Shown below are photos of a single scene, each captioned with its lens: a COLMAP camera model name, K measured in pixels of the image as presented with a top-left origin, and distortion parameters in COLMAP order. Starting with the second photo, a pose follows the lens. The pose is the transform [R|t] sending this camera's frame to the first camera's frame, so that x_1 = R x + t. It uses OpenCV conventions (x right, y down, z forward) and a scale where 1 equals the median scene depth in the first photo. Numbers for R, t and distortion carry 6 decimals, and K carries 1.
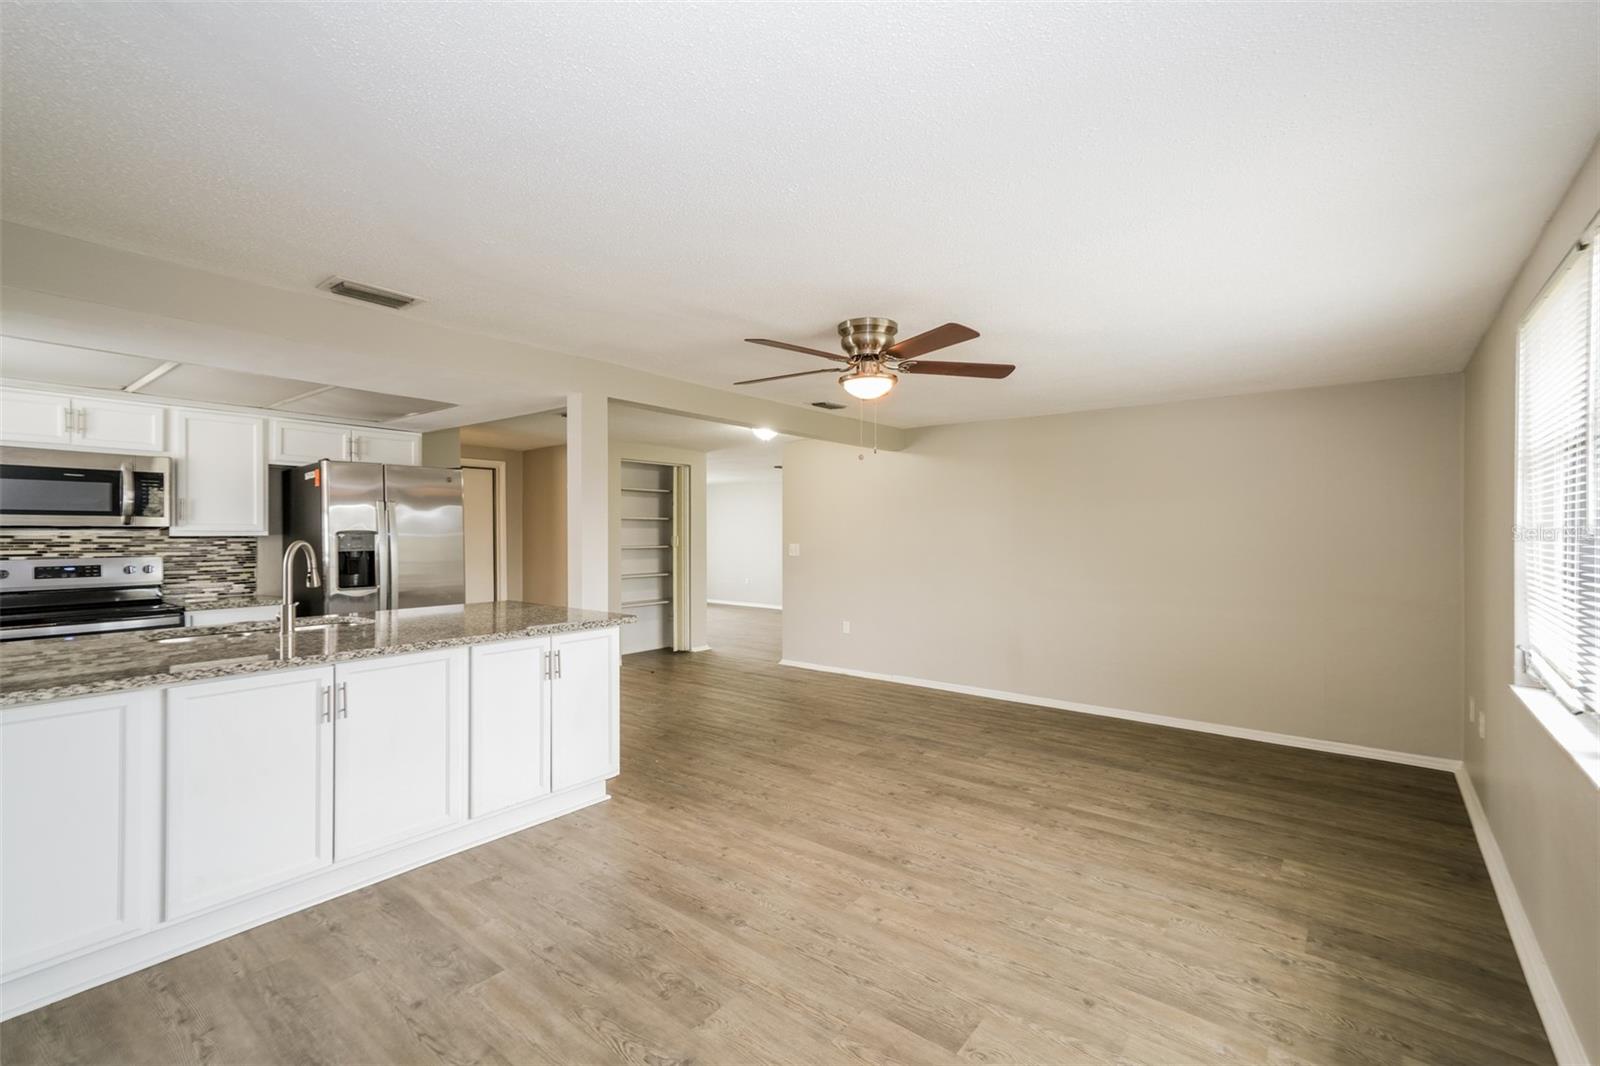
lens RADIAL K [[699.5, 0, 803.5], [0, 699.5, 533.6], [0, 0, 1]] dist [0.016561, 0.004524]
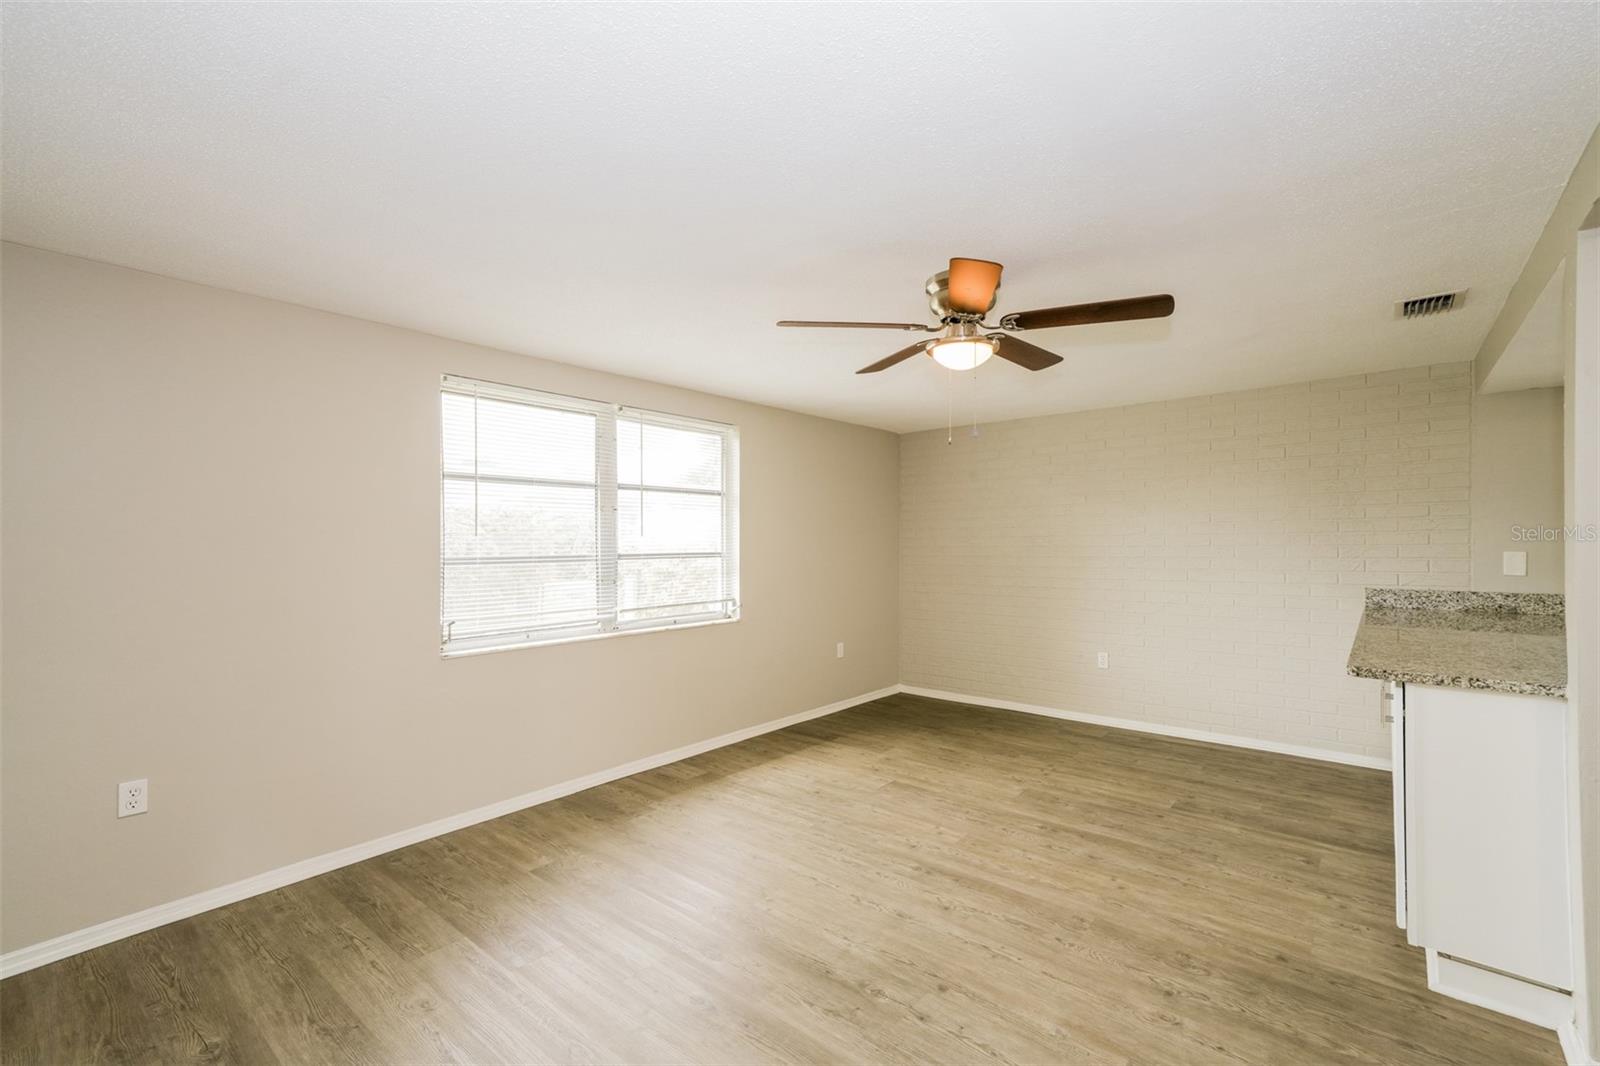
lens RADIAL K [[699.5, 0, 803.5], [0, 699.5, 533.6], [0, 0, 1]] dist [0.016561, 0.004524]
pose [[-0.999860, 0.001887, 0.016630, 0.201596], [0.001815, 0.999989, -0.004349, 0.001659], [-0.016638, -0.004318, -0.999852, 1.393266]]
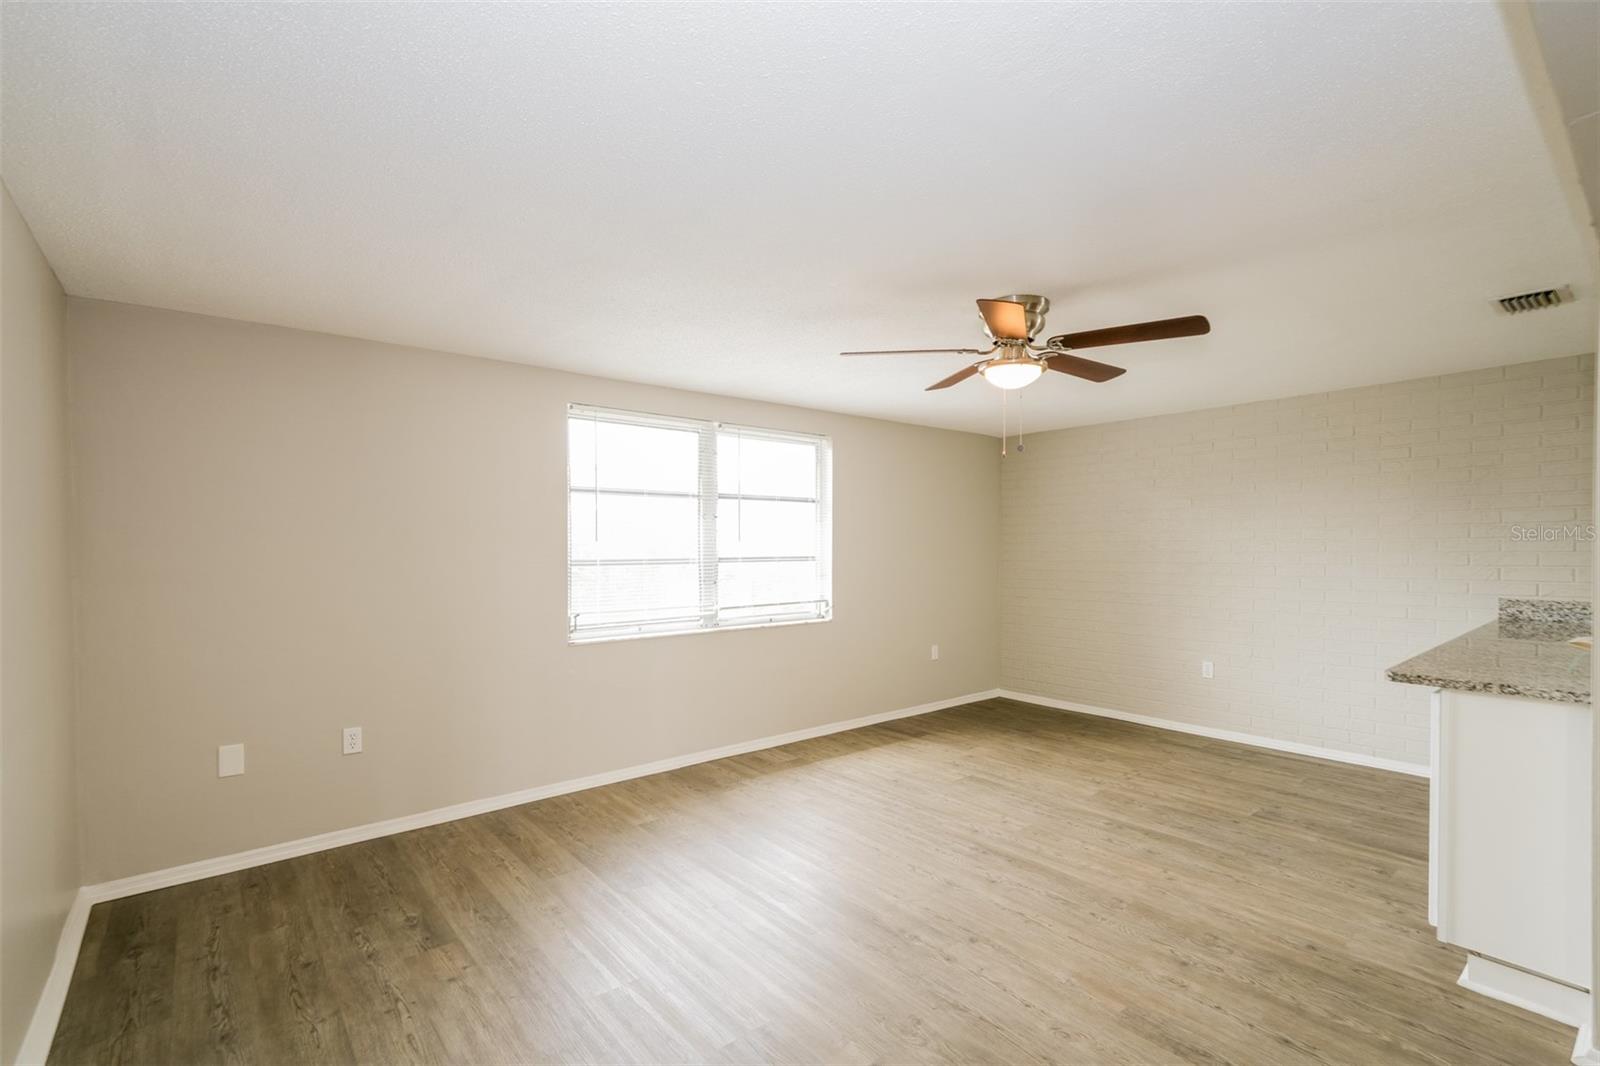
lens RADIAL K [[725.0, 0, 804.2], [0, 725.0, 545.8], [0, 0, 1]] dist [0.010258, 0.000629]
pose [[-0.981529, -0.001084, 0.191311, 0.132444], [0.000674, 0.999958, 0.009123, -0.002364], [-0.191313, 0.009084, -0.981487, 1.492514]]
